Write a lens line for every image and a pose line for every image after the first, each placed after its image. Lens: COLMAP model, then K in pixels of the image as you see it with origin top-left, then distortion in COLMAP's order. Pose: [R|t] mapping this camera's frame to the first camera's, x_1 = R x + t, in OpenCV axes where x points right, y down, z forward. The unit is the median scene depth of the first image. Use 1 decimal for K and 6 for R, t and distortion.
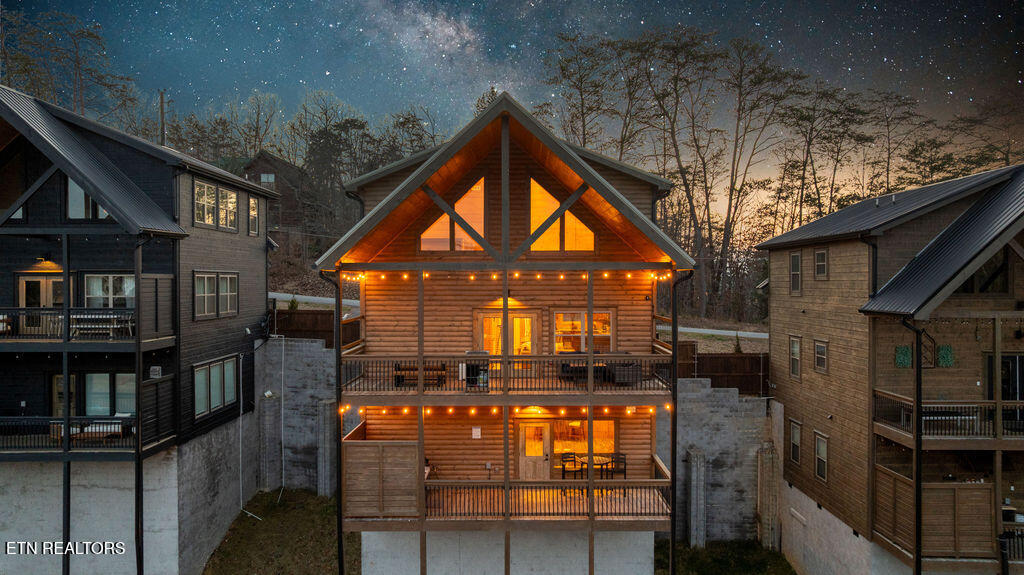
lens RADIAL K [[728.2, 0, 513.5], [0, 728.2, 284.0], [0, 0, 1]] dist [-0.033142, 0.030118]
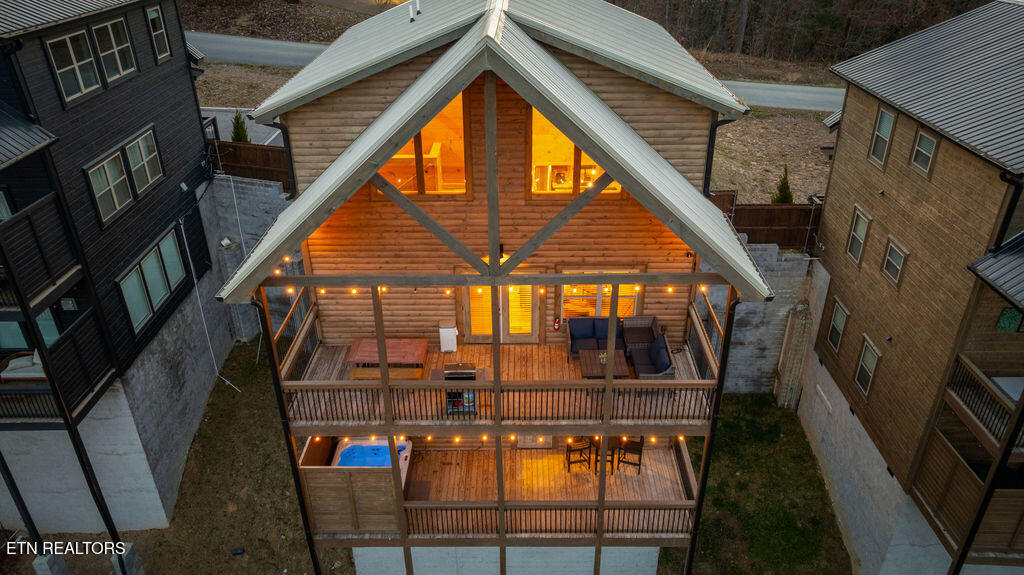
lens RADIAL K [[728.2, 0, 509.5], [0, 728.2, 289.7], [0, 0, 1]] dist [-0.033142, 0.030118]
pose [[0.999931, -0.003802, -0.011152, 0.008061], [0.008658, 0.879110, 0.476540, -0.257813], [0.007992, -0.476604, 0.879082, 0.280793]]
